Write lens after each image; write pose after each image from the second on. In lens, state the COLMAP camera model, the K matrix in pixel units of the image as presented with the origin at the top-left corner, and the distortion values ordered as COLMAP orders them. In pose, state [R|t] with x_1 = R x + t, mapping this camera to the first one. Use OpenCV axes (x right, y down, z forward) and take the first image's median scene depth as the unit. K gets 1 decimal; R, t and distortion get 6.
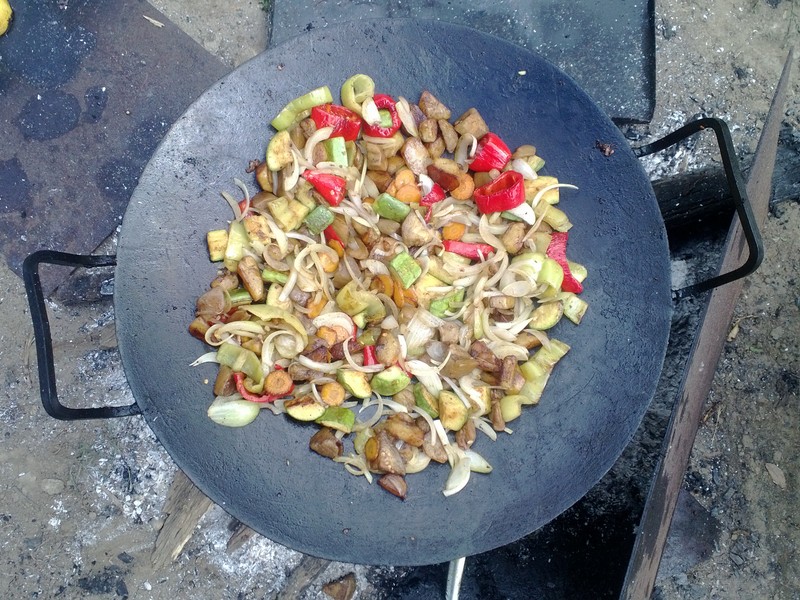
lens RADIAL K [[709.1, 0, 393.9], [0, 709.1, 276.9], [0, 0, 1]] dist [0.069537, -0.107593]
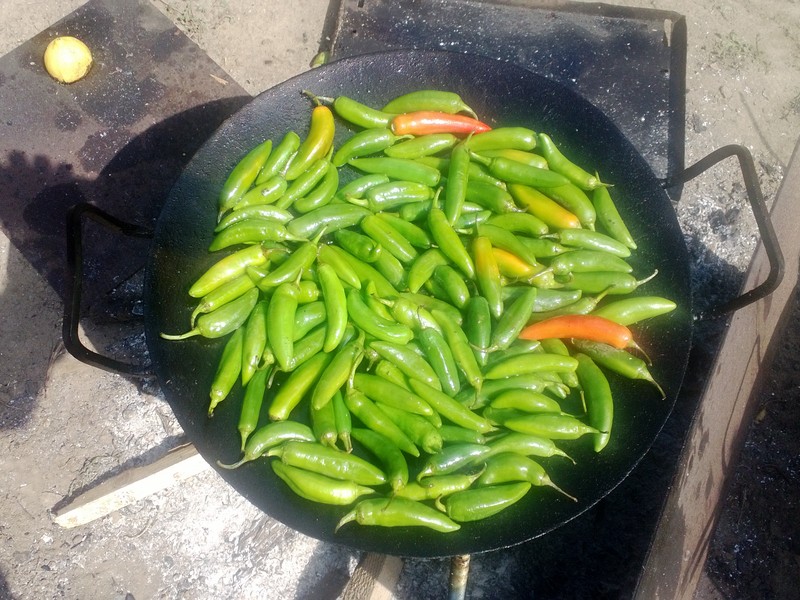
lens RADIAL K [[709.1, 0, 397.6], [0, 709.1, 303.6], [0, 0, 1]] dist [0.069537, -0.107593]
pose [[0.995163, 0.085777, -0.047892, 0.017684], [-0.093098, 0.979078, -0.180938, 0.155290], [0.031370, 0.184522, 0.982328, 0.002393]]
